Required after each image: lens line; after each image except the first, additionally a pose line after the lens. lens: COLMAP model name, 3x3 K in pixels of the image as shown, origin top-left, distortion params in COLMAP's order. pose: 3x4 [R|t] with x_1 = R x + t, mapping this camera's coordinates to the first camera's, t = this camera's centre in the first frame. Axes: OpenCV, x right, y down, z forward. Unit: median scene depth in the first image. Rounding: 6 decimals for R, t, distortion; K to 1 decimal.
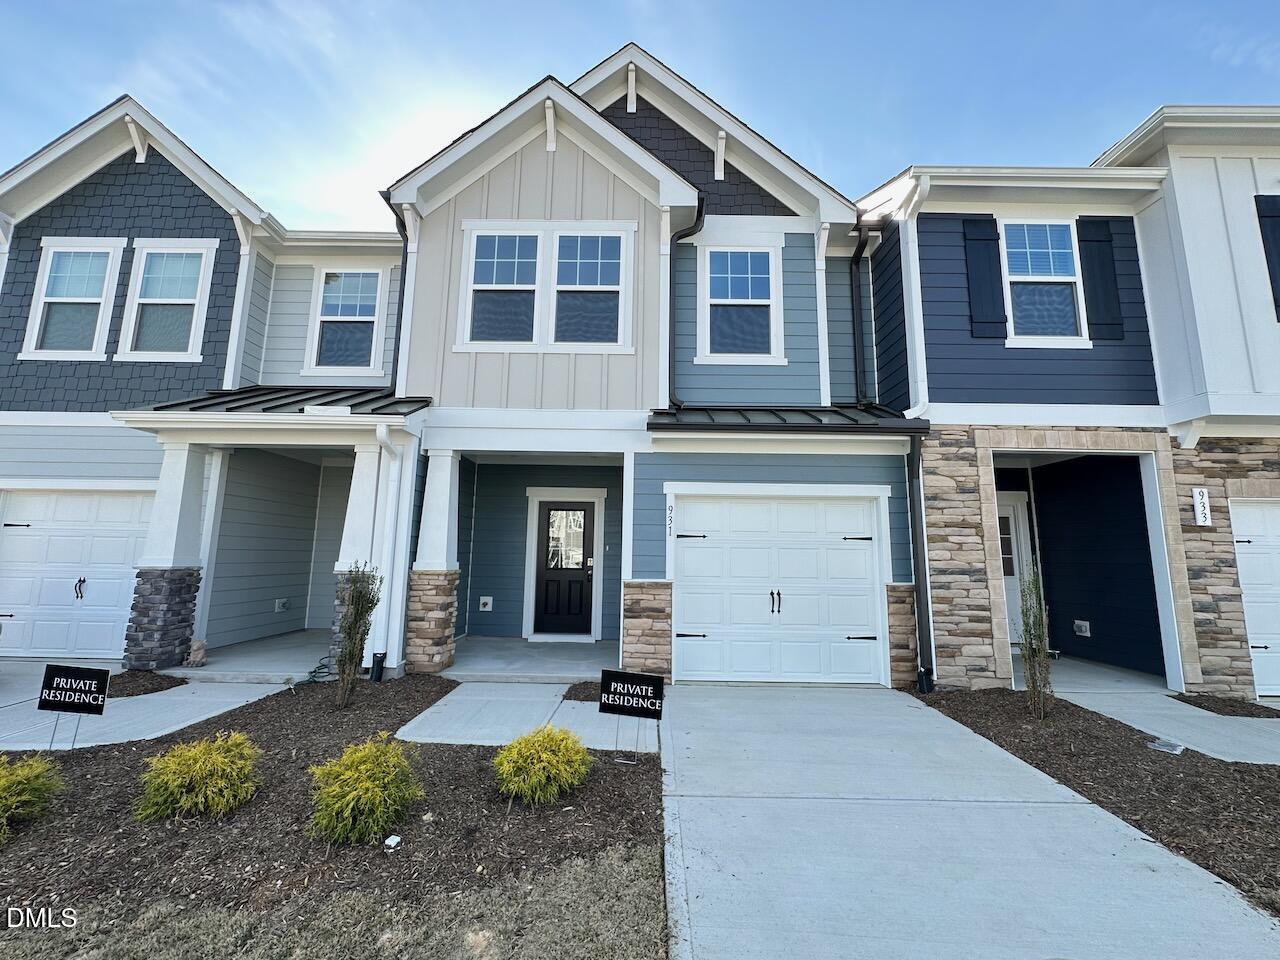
lens RADIAL K [[512.4, 0, 639.5], [0, 512.4, 480.0], [0, 0, 1]] dist [-0.004332, 0.000590]
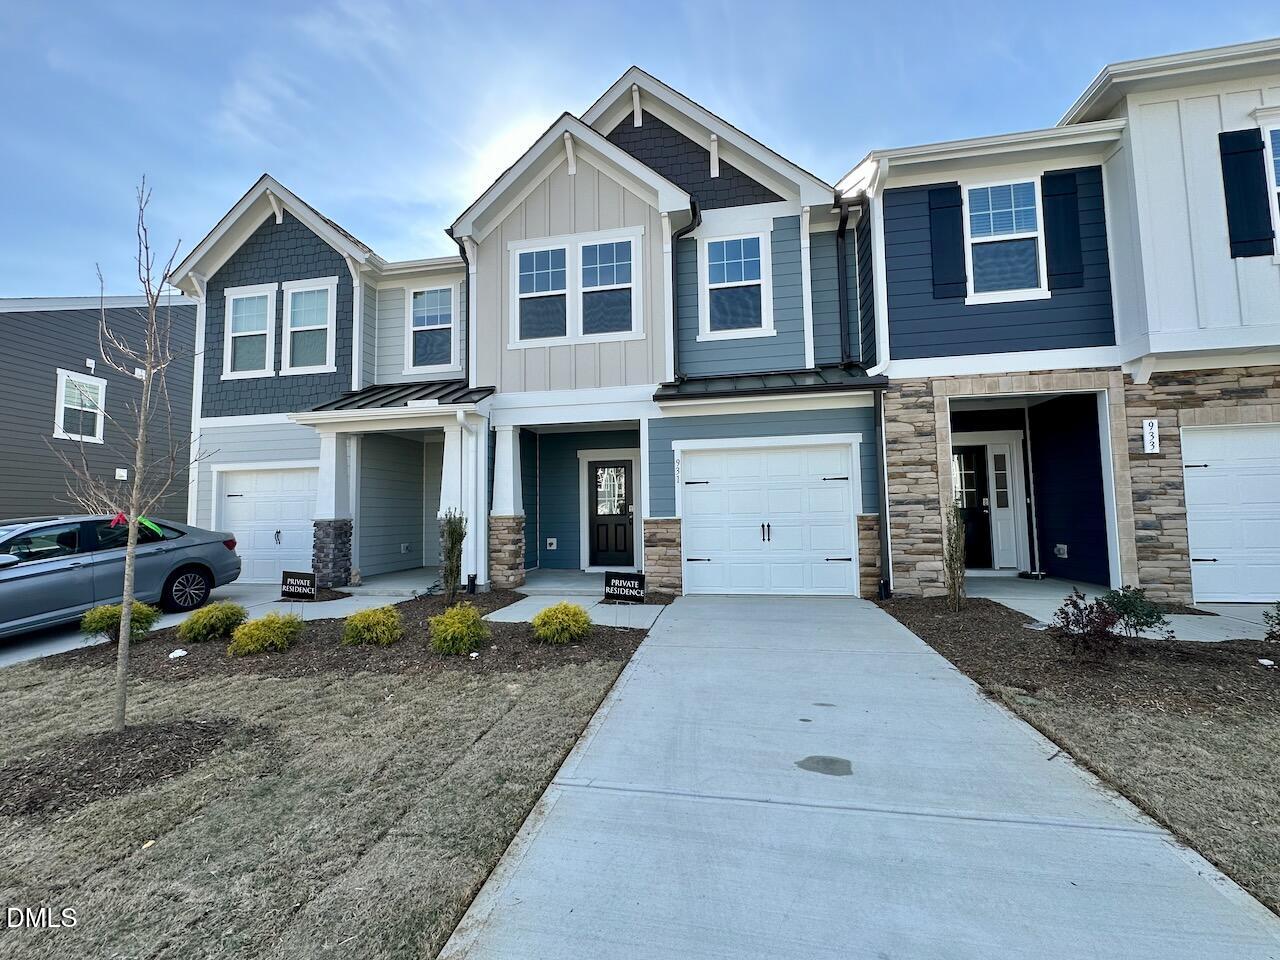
lens RADIAL K [[512.4, 0, 638.8], [0, 512.4, 479.8], [0, 0, 1]] dist [-0.004332, 0.000590]
pose [[0.984575, -0.043441, -0.169484, 0.176675], [0.056918, 0.995521, 0.075482, -0.000445], [0.165446, -0.083965, 0.982638, -0.260436]]
